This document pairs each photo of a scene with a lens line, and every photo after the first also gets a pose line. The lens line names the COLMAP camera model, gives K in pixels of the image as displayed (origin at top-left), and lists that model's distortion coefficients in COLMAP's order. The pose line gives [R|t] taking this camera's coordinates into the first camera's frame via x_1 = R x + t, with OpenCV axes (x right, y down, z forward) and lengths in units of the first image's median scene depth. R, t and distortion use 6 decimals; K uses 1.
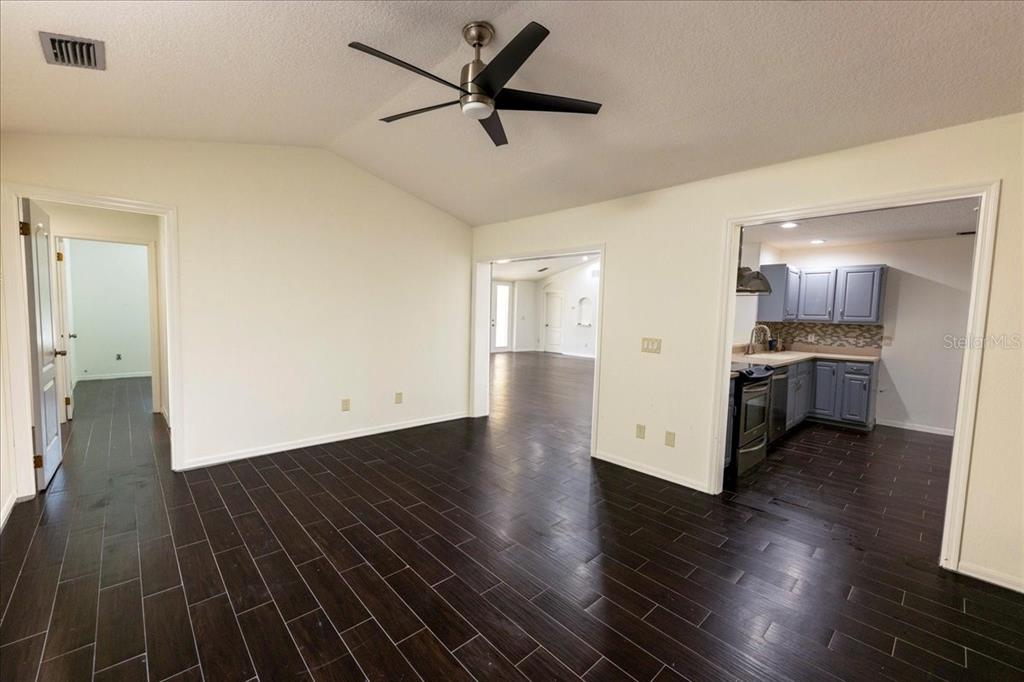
lens RADIAL K [[409.3, 0, 510.5], [0, 409.3, 341.7], [0, 0, 1]] dist [-0.000936, -0.000093]
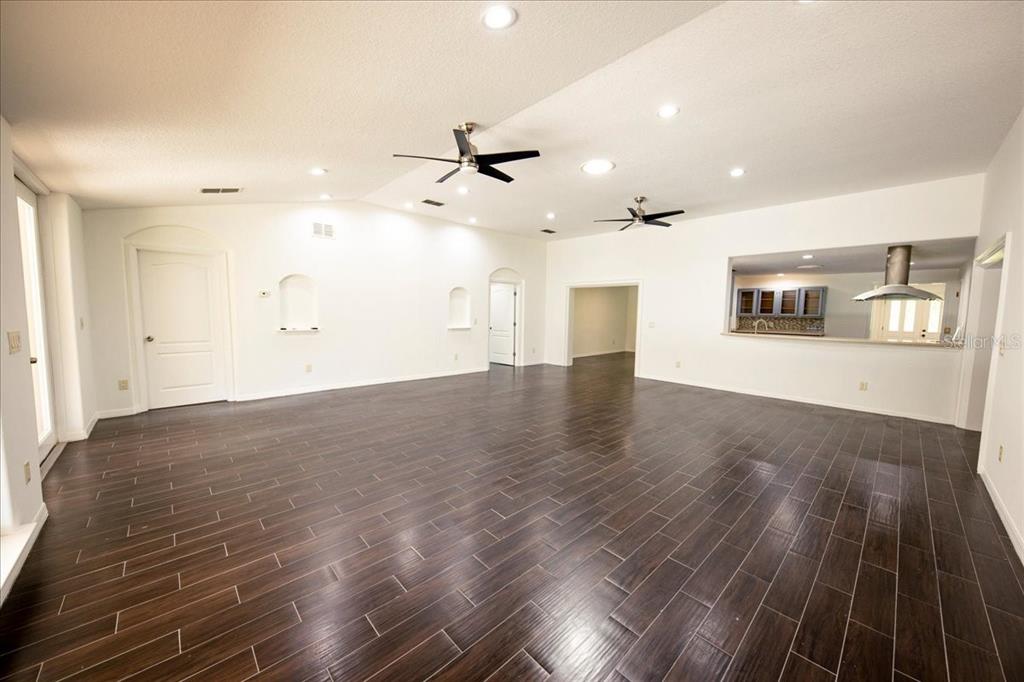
lens RADIAL K [[365.7, 0, 506.8], [0, 365.7, 338.9], [0, 0, 1]] dist [0.000913, 0.000061]
pose [[-0.000845, -0.102701, 0.994712, -0.631181], [0.056400, 0.993124, 0.102585, -0.145541], [-0.998408, 0.056189, 0.004953, 1.775019]]
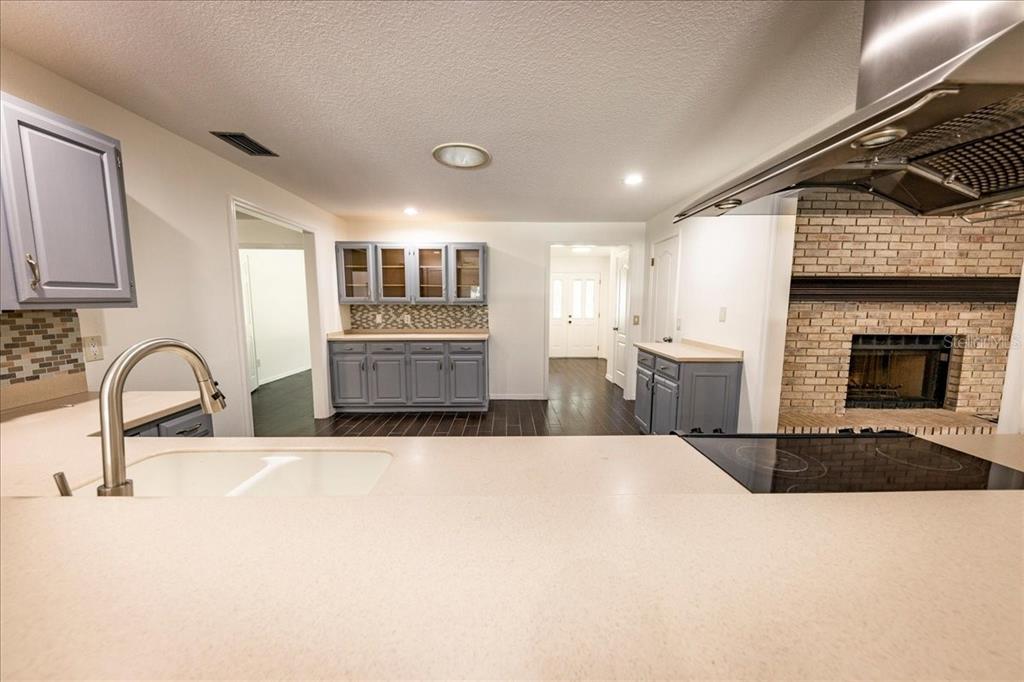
lens RADIAL K [[353.0, 0, 512.9], [0, 353.0, 337.9], [0, 0, 1]] dist [0.001276, -0.000109]
pose [[-0.740756, -0.099620, 0.664346, 0.394586], [0.025690, 0.984019, 0.176200, -0.058221], [-0.671282, 0.147588, -0.726359, 0.942954]]
